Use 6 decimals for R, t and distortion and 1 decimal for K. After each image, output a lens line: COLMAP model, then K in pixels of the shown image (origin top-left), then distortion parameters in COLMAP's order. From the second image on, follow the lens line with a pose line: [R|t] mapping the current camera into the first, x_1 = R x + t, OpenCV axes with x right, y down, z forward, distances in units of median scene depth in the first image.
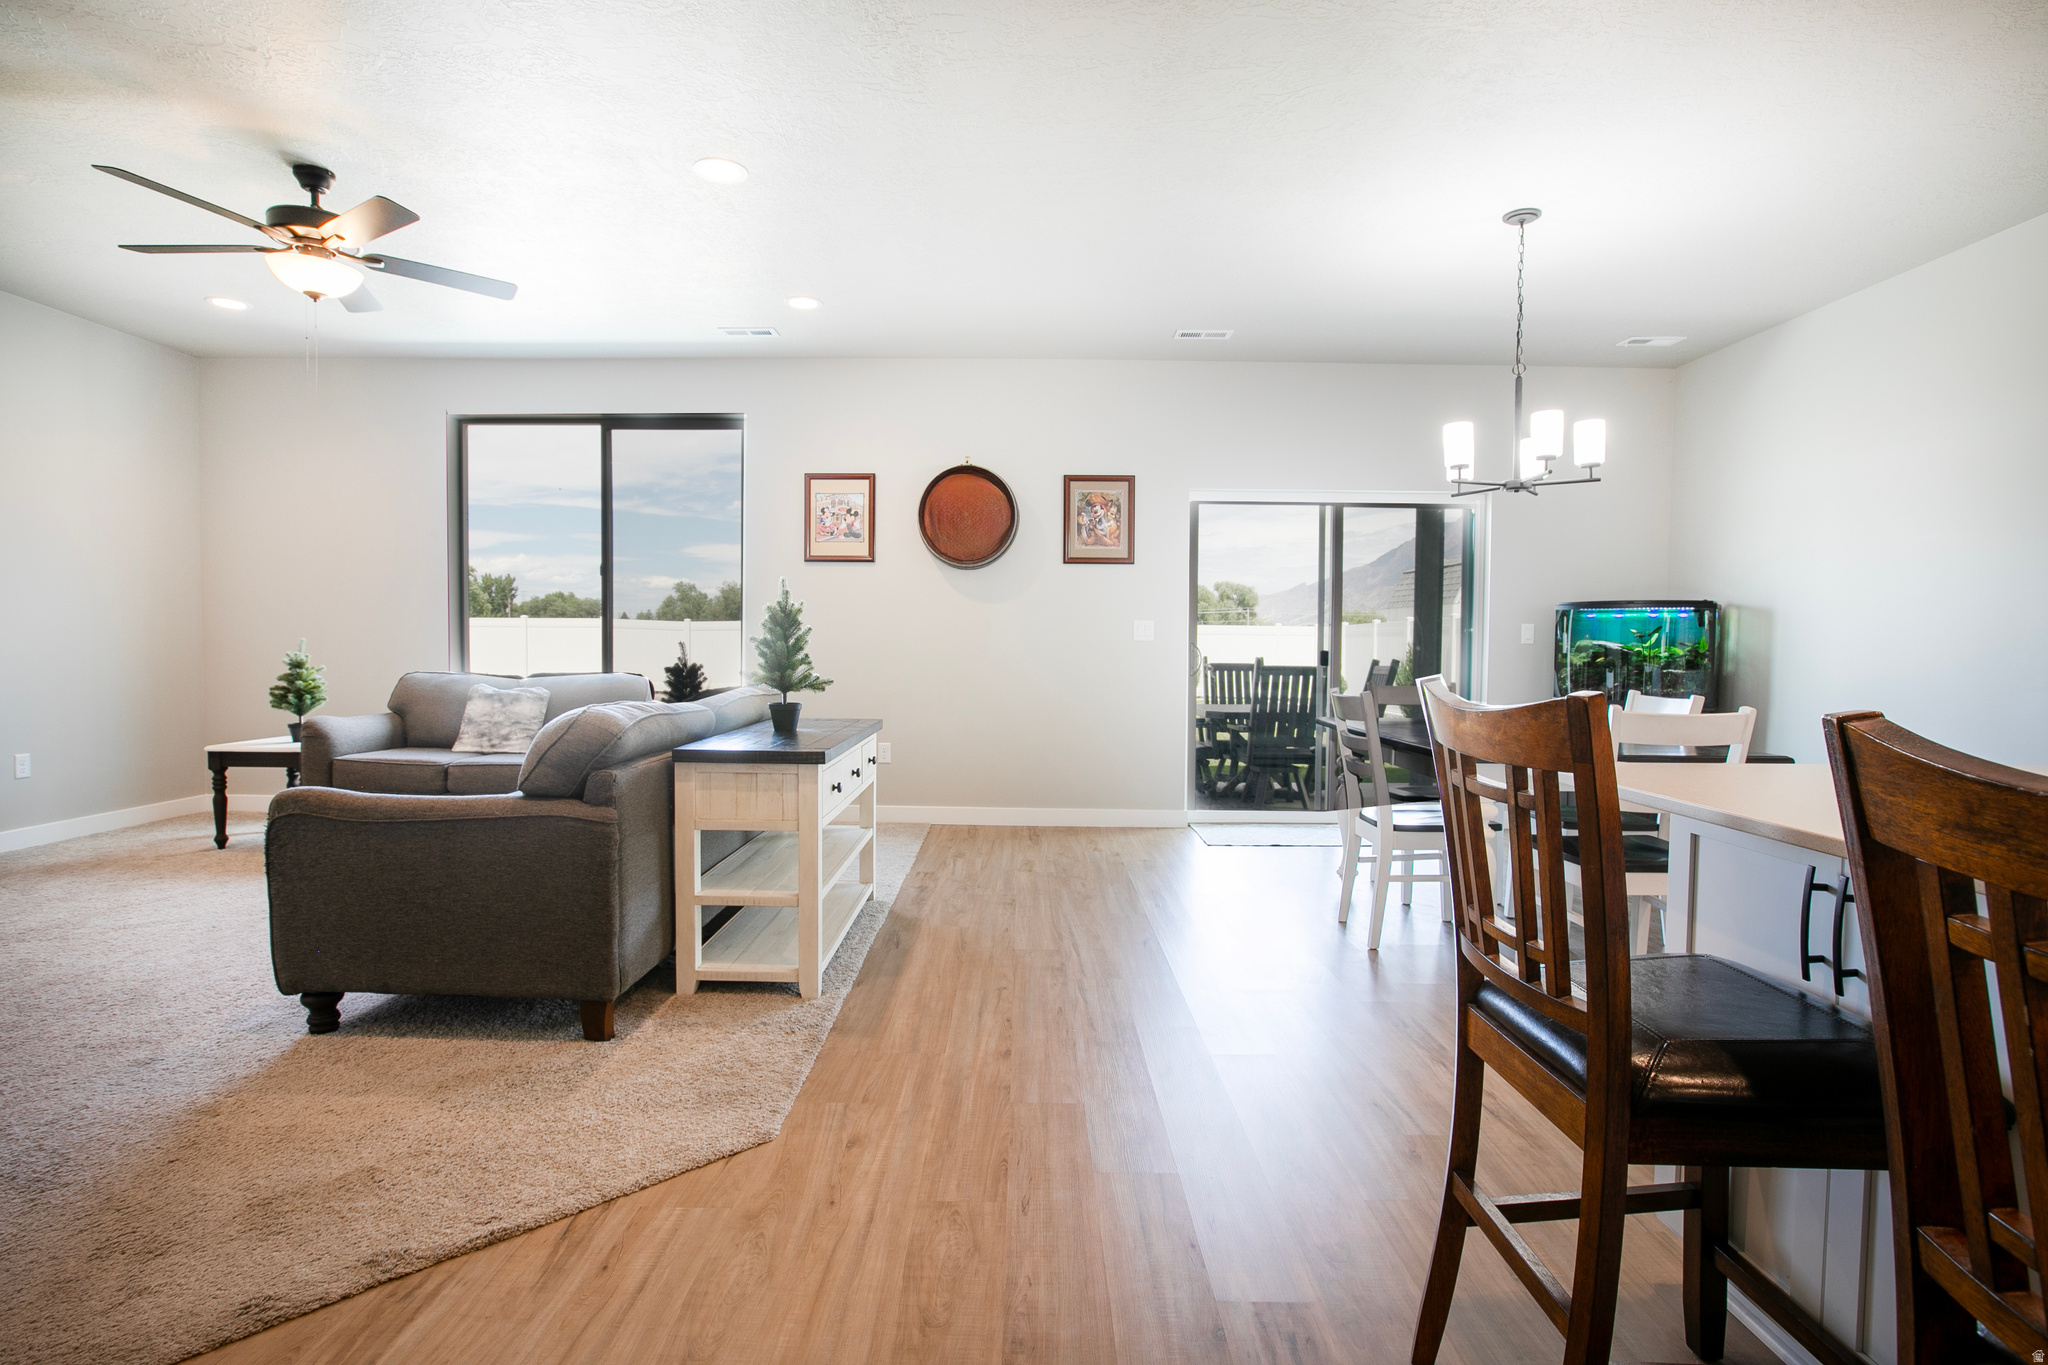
lens RADIAL K [[1040.7, 0, 1024.0], [0, 1040.7, 682.5], [0, 0, 1]] dist [-0.036739, 0.022709]
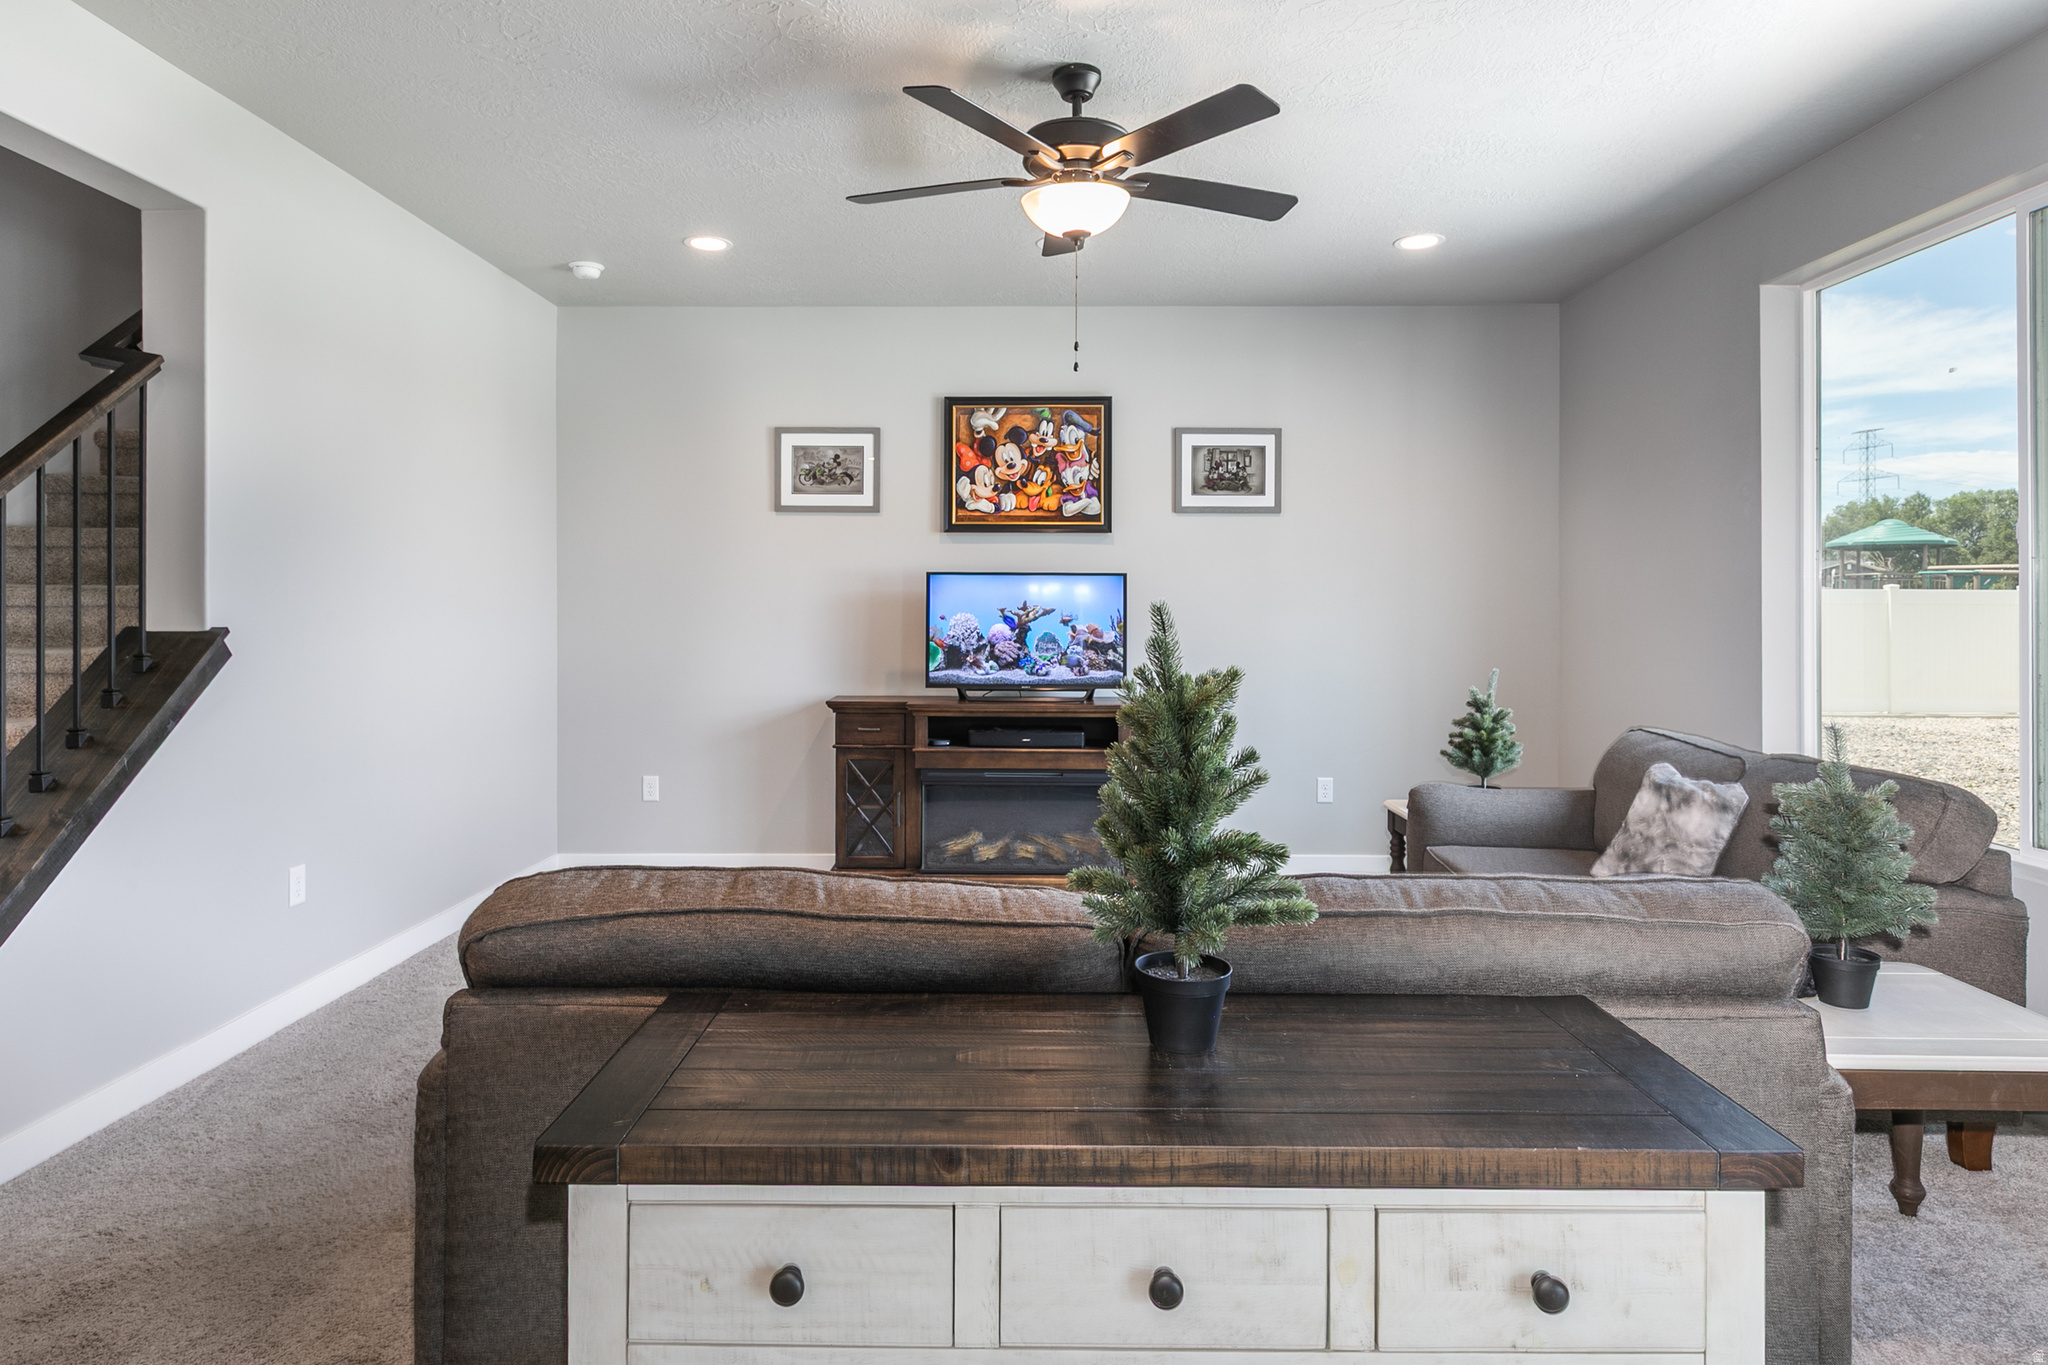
lens RADIAL K [[1116.4, 0, 1015.8], [0, 1116.4, 620.2], [0, 0, 1]] dist [-0.021568, 0.000241]
pose [[-0.003082, -0.002347, -0.999992, 0.069726], [-0.043924, 0.999032, -0.002209, -0.060130], [0.999030, 0.043916, -0.003182, 0.675131]]
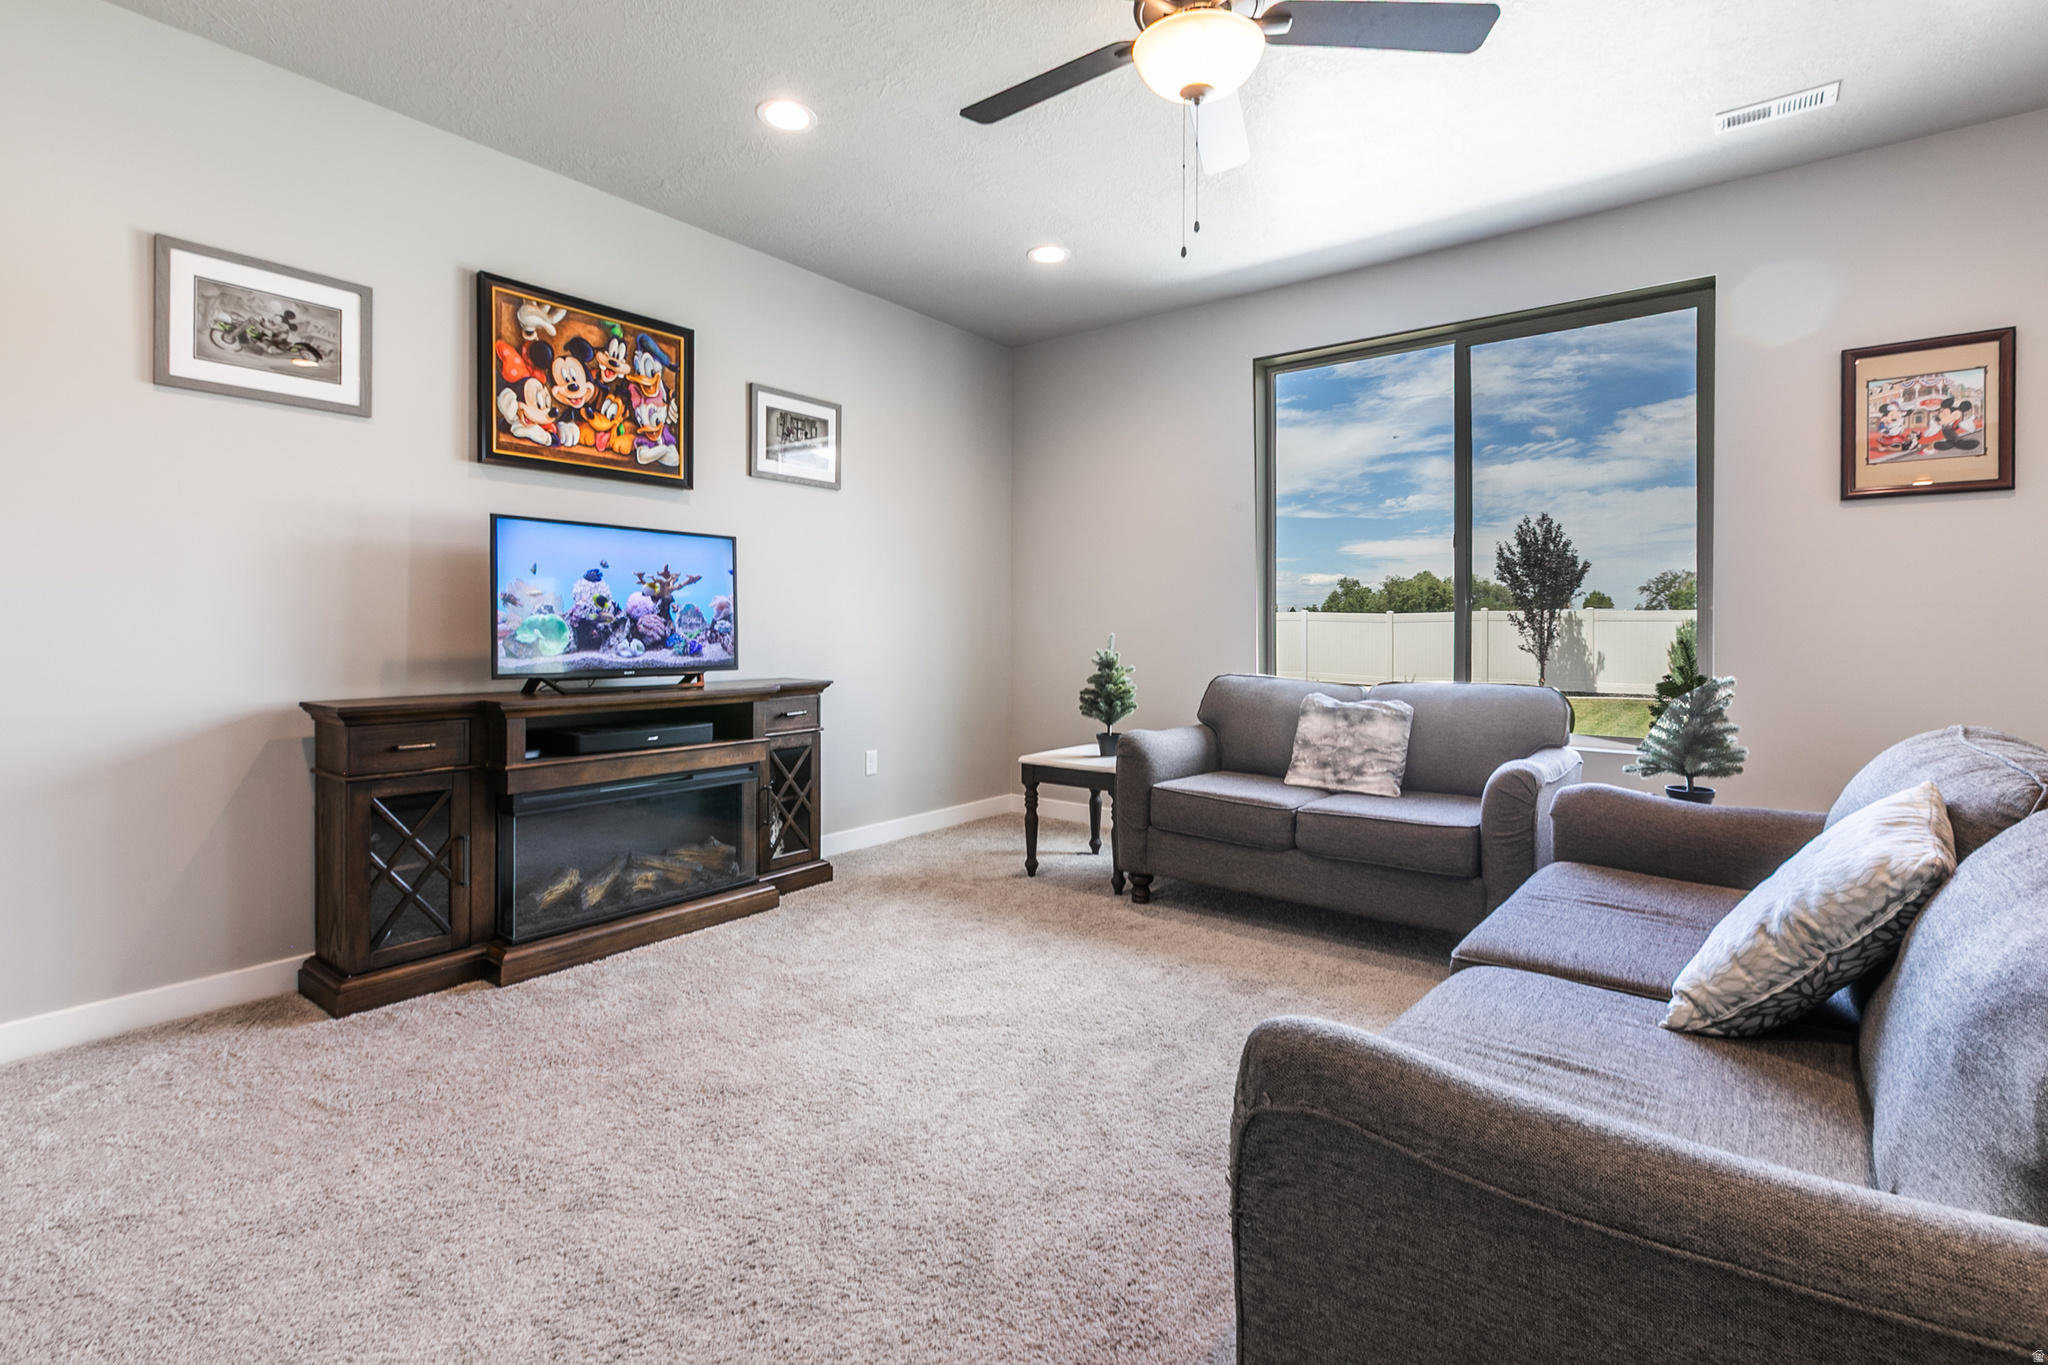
lens RADIAL K [[932.2, 0, 1014.9], [0, 932.2, 631.9], [0, 0, 1]] dist [0.000553, 0.000001]
pose [[0.798684, -0.005204, -0.601729, -0.303648], [-0.019285, 0.999228, -0.034239, -0.016274], [0.601442, 0.038950, 0.797966, 0.338543]]
